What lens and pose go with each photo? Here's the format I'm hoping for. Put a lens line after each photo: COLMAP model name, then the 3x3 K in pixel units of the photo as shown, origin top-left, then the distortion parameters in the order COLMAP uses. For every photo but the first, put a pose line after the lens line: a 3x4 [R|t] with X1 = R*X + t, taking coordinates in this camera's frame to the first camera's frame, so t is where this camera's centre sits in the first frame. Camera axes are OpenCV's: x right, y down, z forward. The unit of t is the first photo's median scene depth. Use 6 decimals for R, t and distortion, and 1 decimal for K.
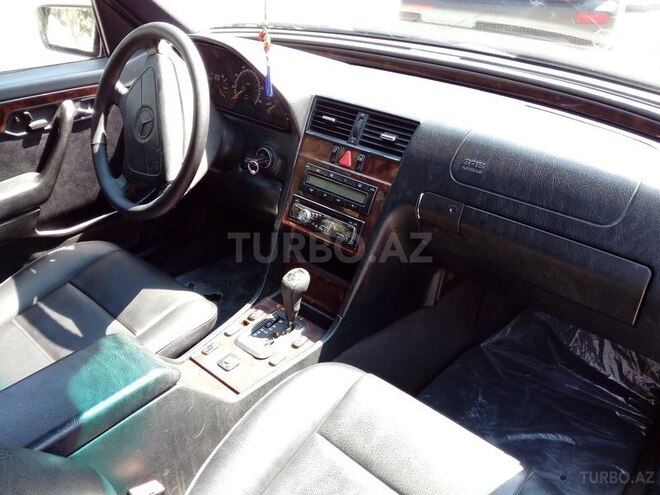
lens RADIAL K [[530.2, 0, 333.6], [0, 530.2, 247.6], [0, 0, 1]] dist [0.038910, -0.060454]
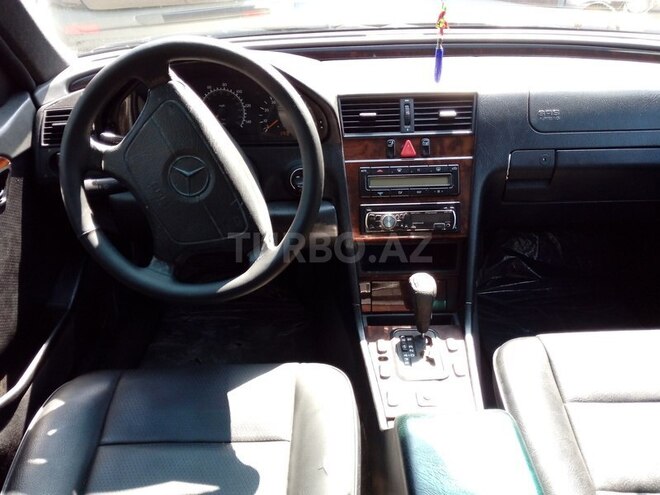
lens RADIAL K [[530.2, 0, 333.6], [0, 530.2, 247.6], [0, 0, 1]] dist [0.038910, -0.060454]
pose [[0.753933, -0.353906, 0.553476, -0.663184], [0.368941, 0.925180, 0.089019, -0.137596], [-0.543569, 0.137085, 0.828094, 0.311214]]
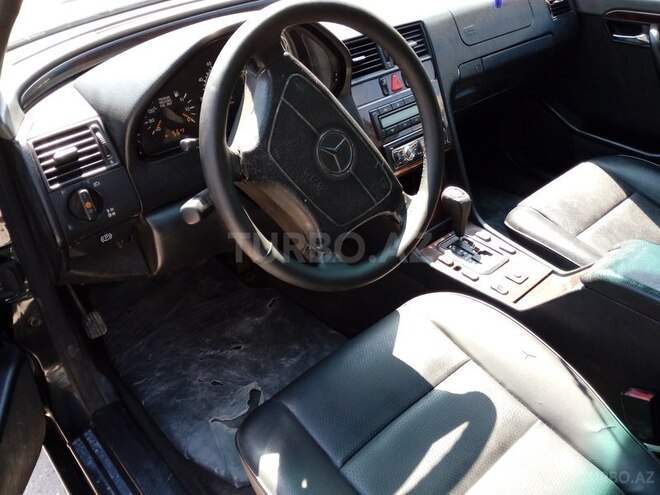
lens RADIAL K [[540.2, 0, 330.0], [0, 540.2, 247.5], [0, 0, 1]] dist [0.010242, -0.002595]
pose [[0.128666, -0.586943, 0.799339, -1.000255], [0.536508, 0.719094, 0.441660, -0.464810], [-0.834029, 0.372025, 0.407423, 0.800409]]
